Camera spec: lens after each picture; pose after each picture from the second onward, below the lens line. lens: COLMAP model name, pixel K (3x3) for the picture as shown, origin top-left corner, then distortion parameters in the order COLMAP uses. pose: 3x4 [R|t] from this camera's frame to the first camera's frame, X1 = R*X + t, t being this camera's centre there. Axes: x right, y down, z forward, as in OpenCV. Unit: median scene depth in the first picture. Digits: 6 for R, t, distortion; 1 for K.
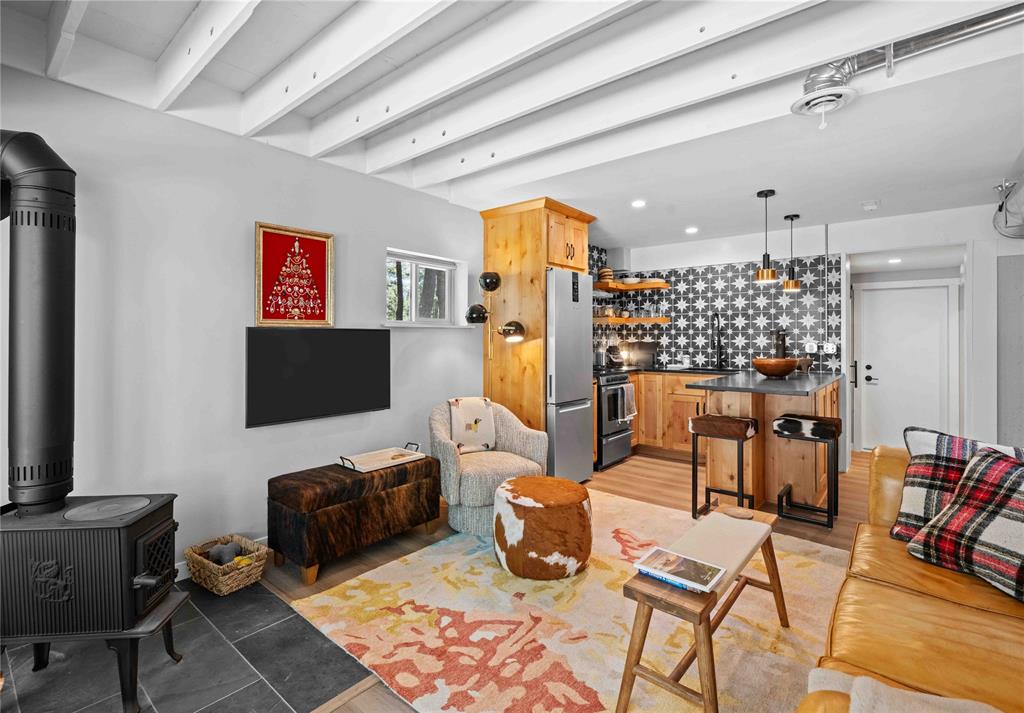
lens RADIAL K [[479.1, 0, 511.4], [0, 479.1, 331.1], [0, 0, 1]] dist [-0.001698, -0.000284]
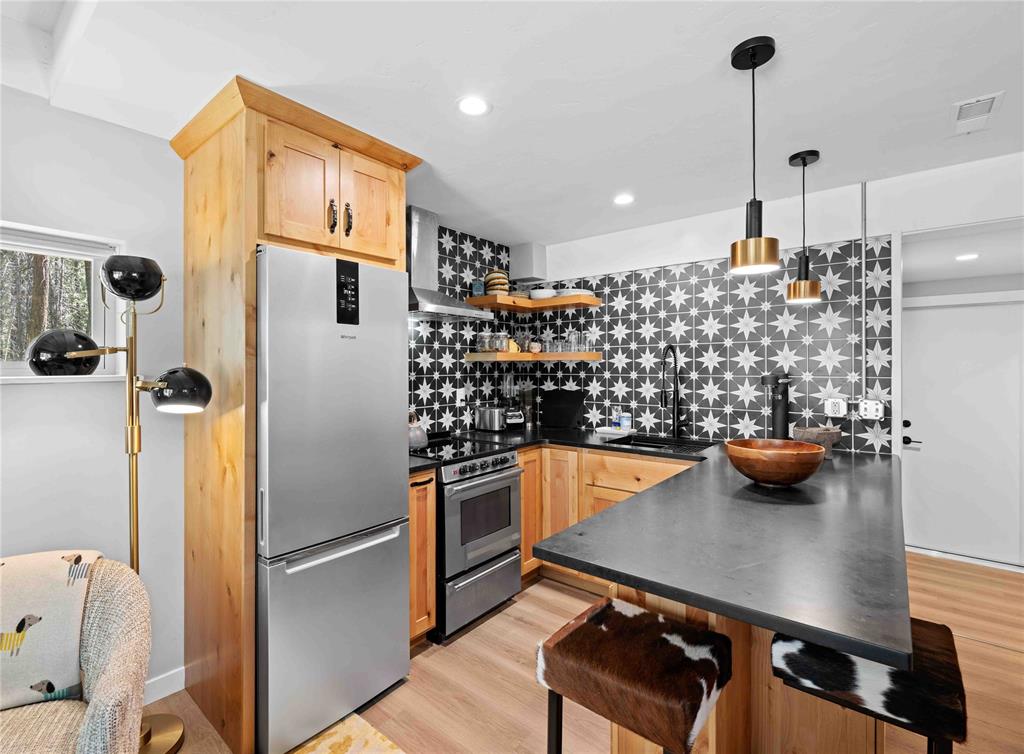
lens RADIAL K [[470.7, 0, 509.6], [0, 470.7, 364.2], [0, 0, 1]] dist [0.001301, -0.005655]
pose [[0.999959, -0.004682, 0.007692, 0.250941], [0.004617, 0.999954, 0.008400, -0.021789], [-0.007731, -0.008365, 0.999935, 0.469665]]
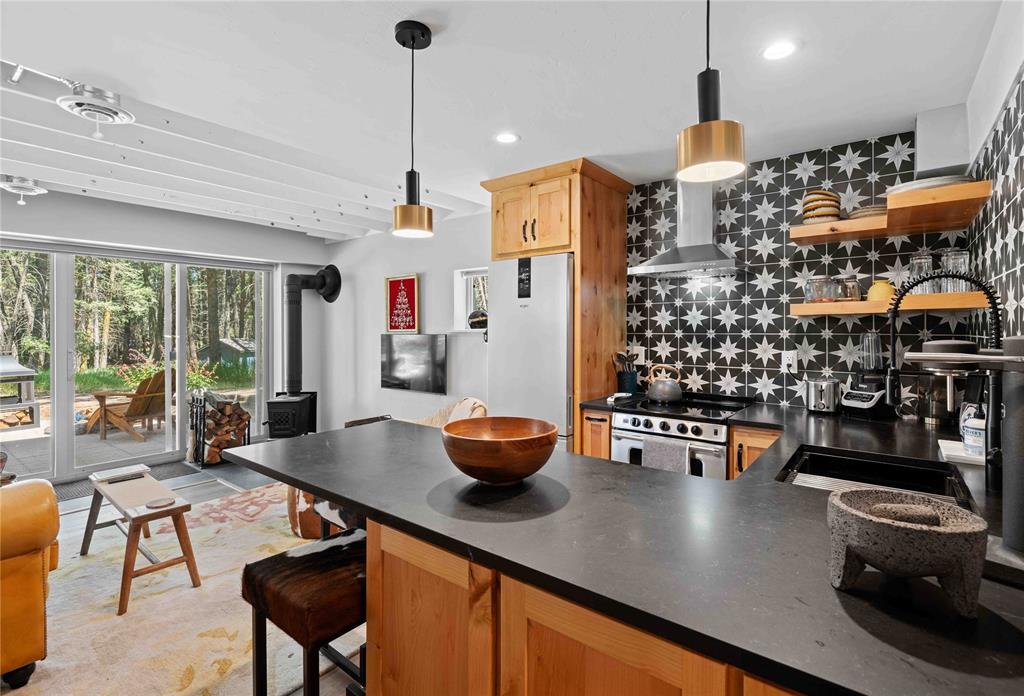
lens RADIAL K [[480.3, 0, 525.2], [0, 480.3, 328.3], [0, 0, 1]] dist [0.000325, -0.001022]
pose [[0.032145, -0.002517, -0.999480, 0.769122], [0.016813, 0.999857, -0.001978, -0.010495], [0.999342, -0.016741, 0.032183, 0.853595]]
